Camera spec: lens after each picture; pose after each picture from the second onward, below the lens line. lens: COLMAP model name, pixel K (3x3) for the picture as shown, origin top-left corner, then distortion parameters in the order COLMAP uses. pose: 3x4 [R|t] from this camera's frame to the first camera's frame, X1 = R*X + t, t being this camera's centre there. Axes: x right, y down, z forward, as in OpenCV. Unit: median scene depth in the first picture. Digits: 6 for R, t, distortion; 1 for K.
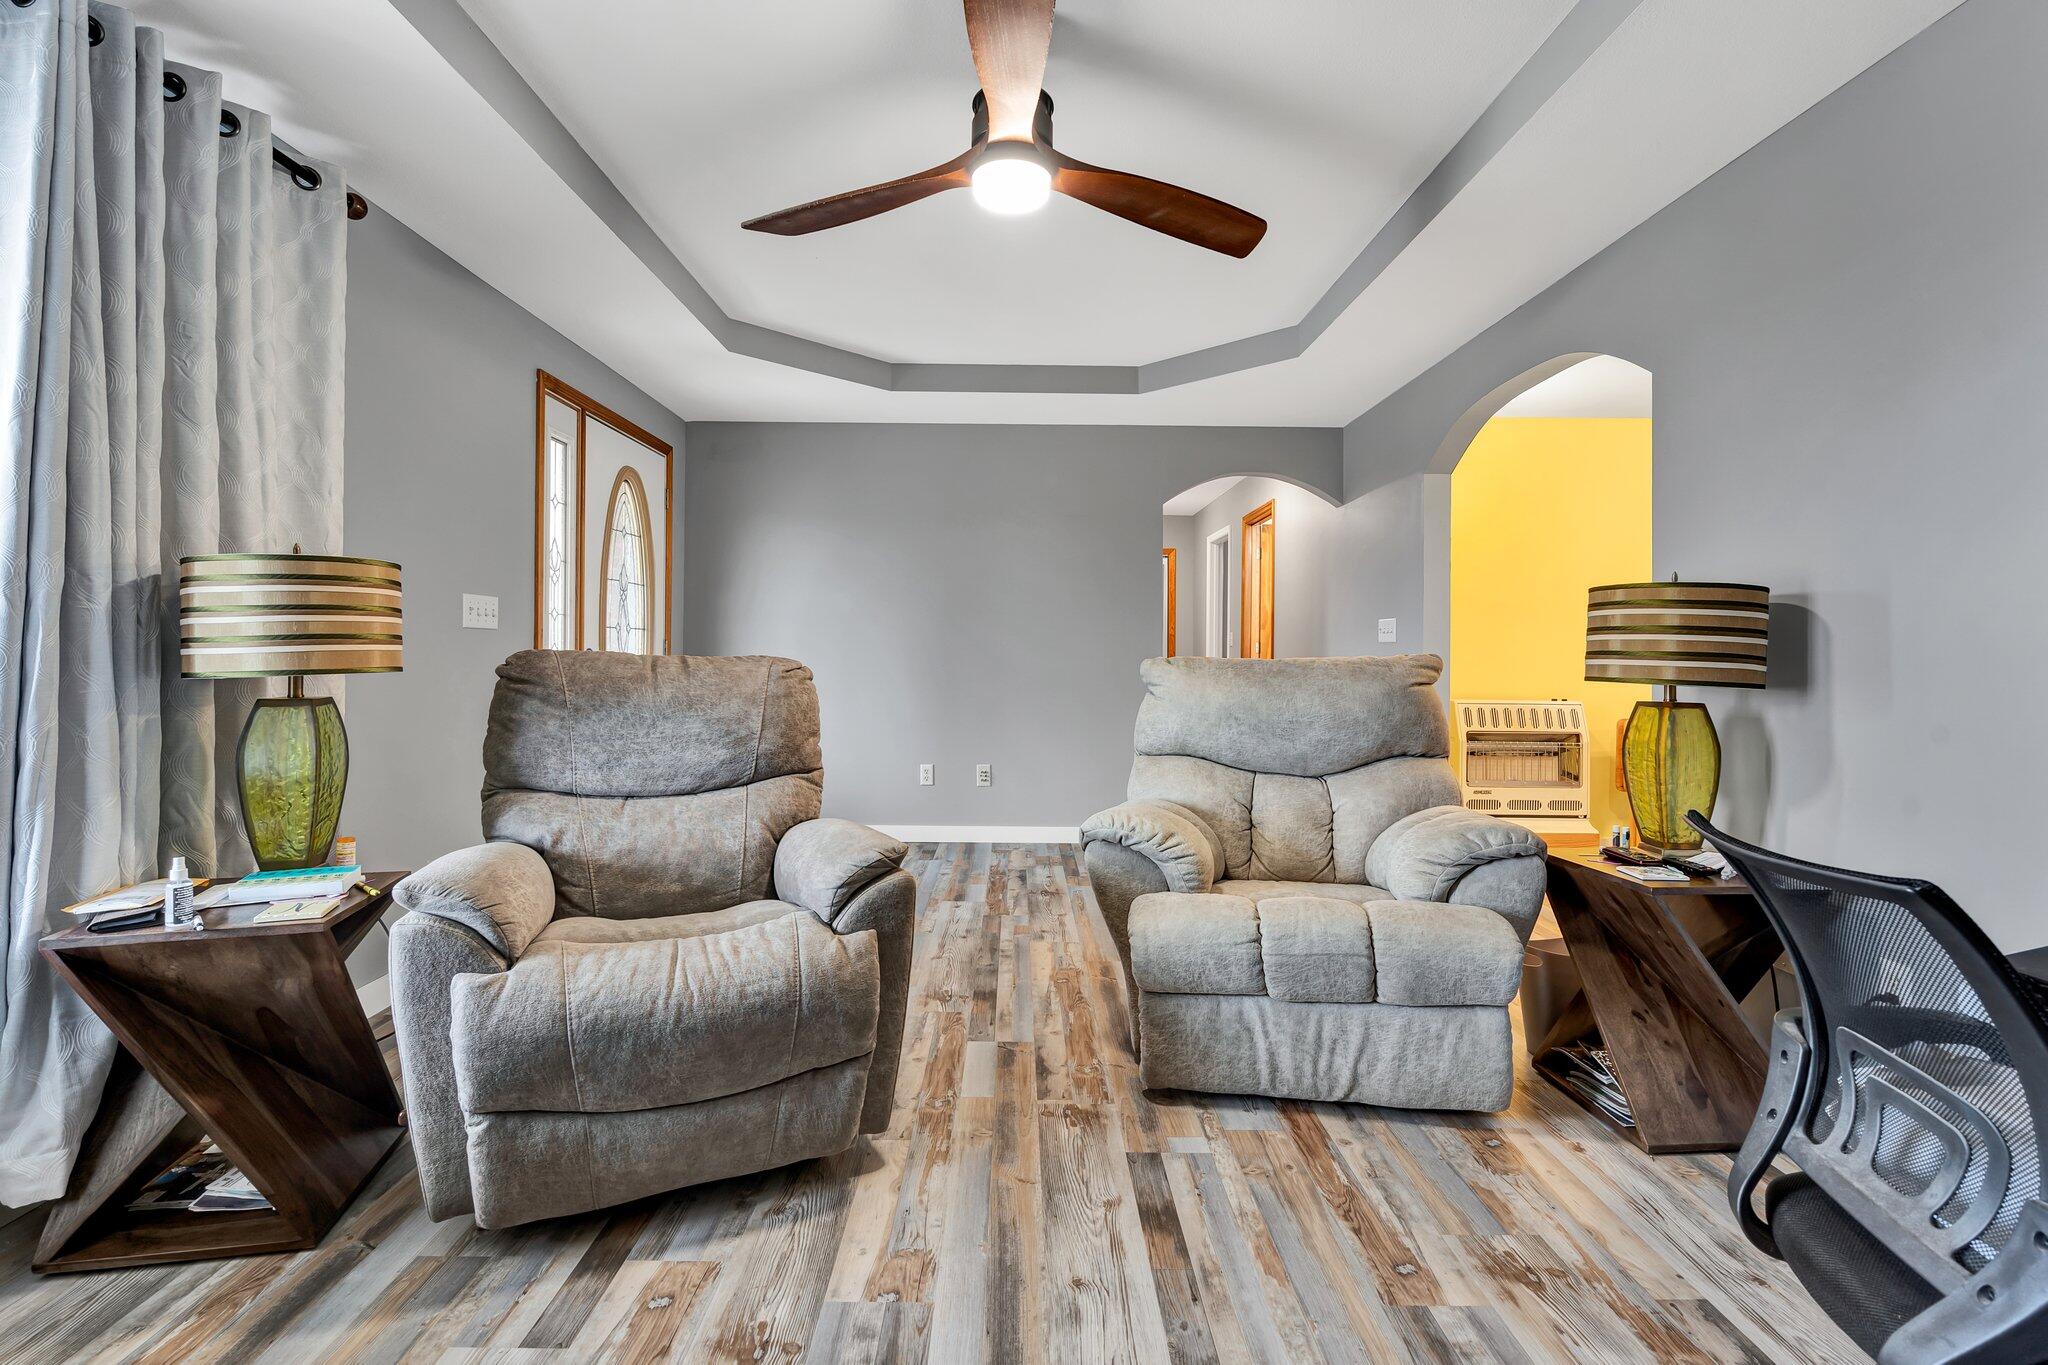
lens RADIAL K [[915.9, 0, 1020.4], [0, 915.9, 664.5], [0, 0, 1]] dist [-0.000003, -0.000143]
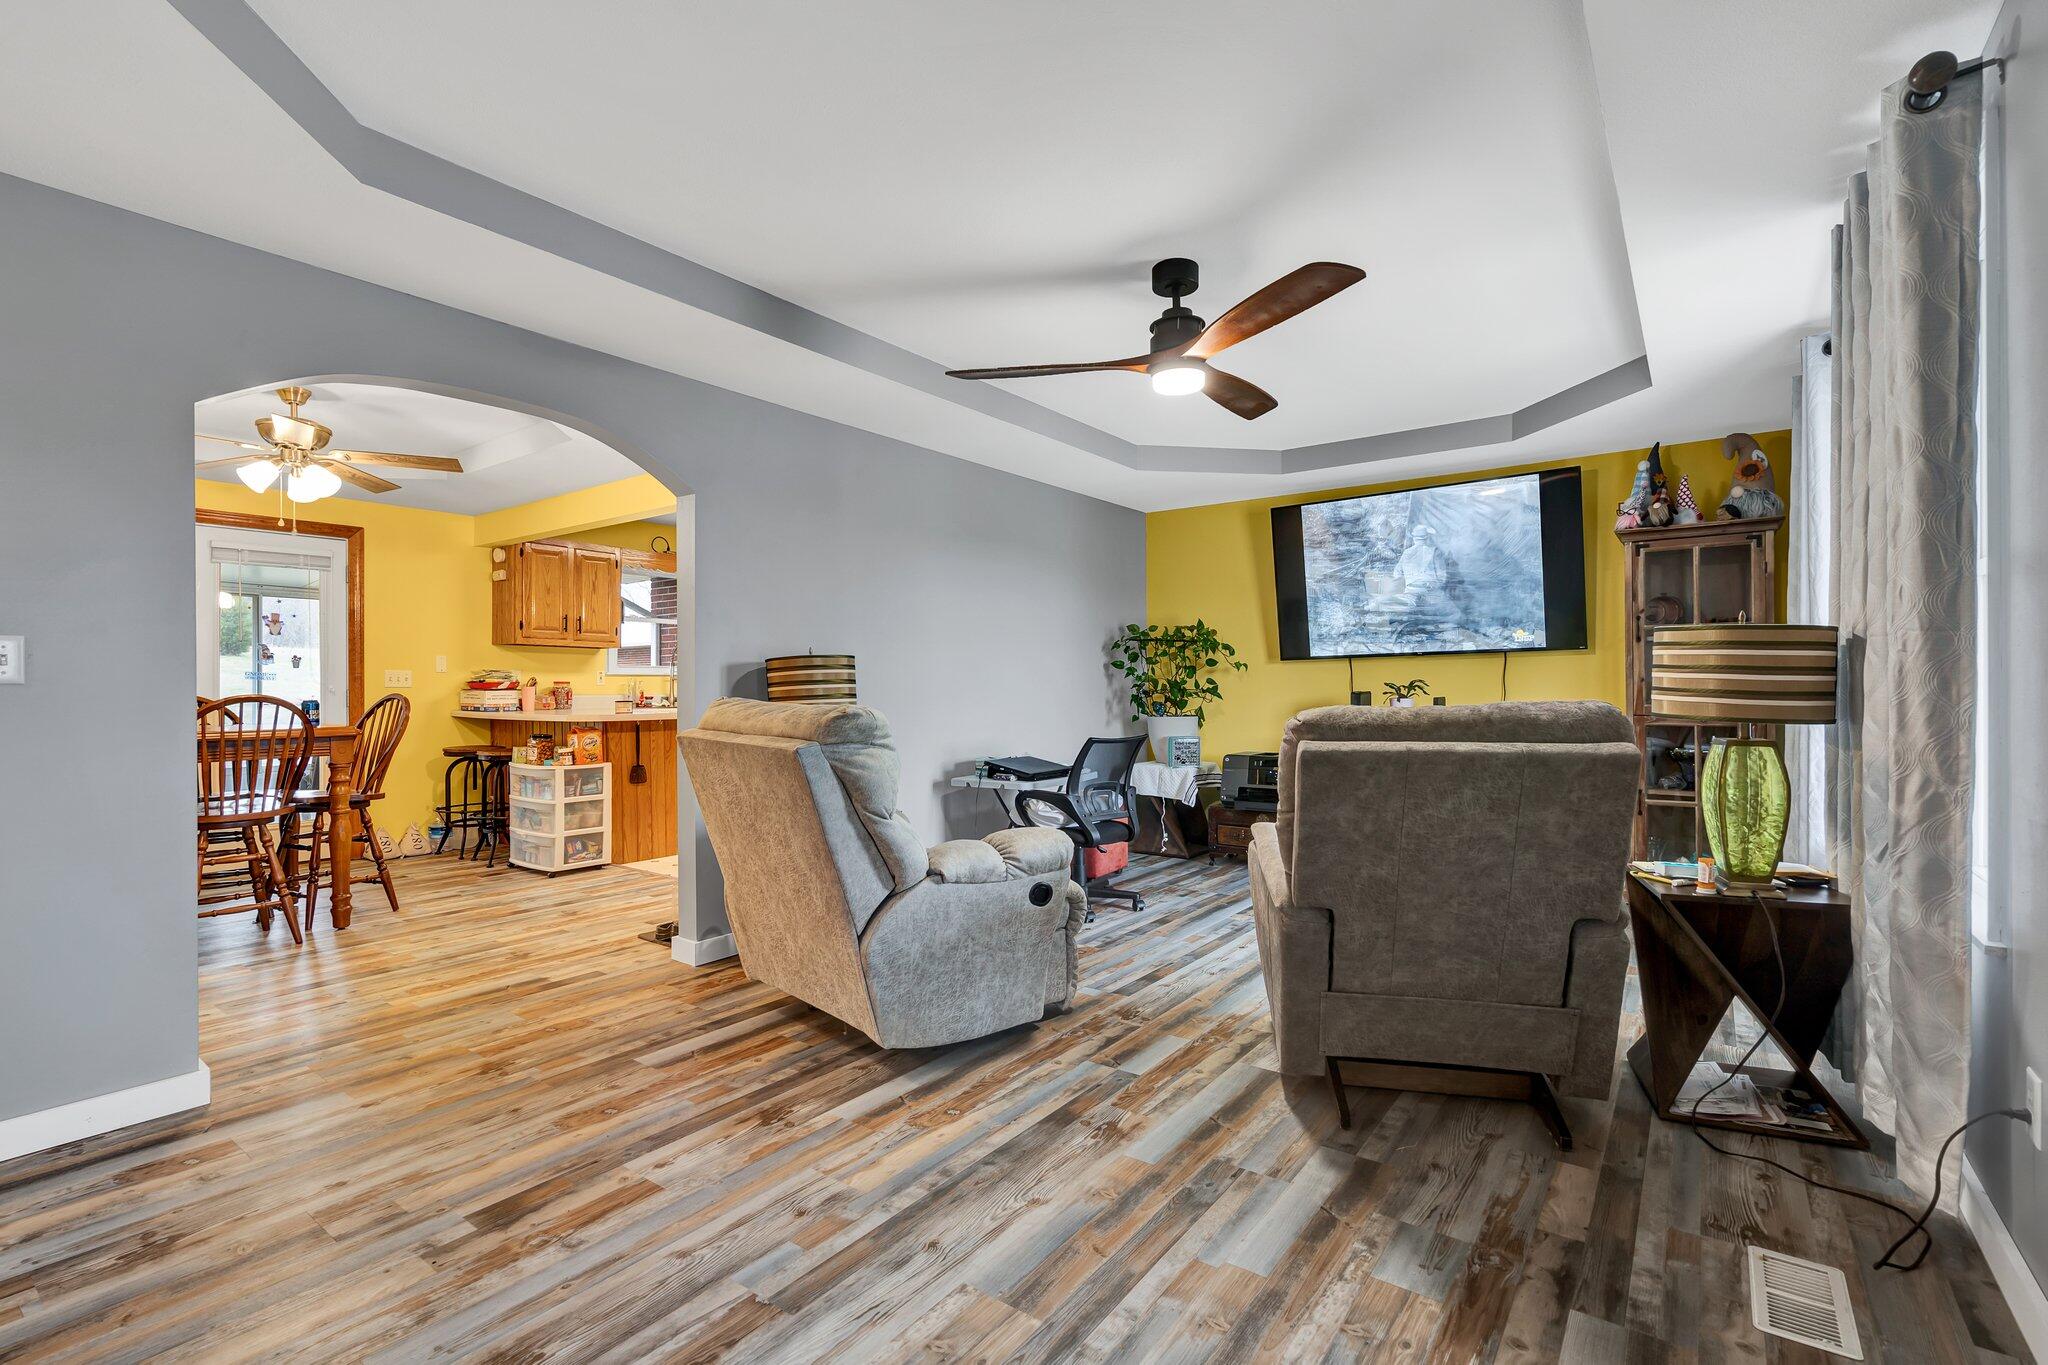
lens RADIAL K [[915.9, 0, 1021.5], [0, 915.9, 687.7], [0, 0, 1]] dist [-0.000003, -0.000143]
pose [[-0.795573, -0.000179, 0.605858, -0.619006], [0.007873, 0.999912, 0.010634, -0.041499], [-0.605807, 0.013230, -0.795502, 2.035199]]
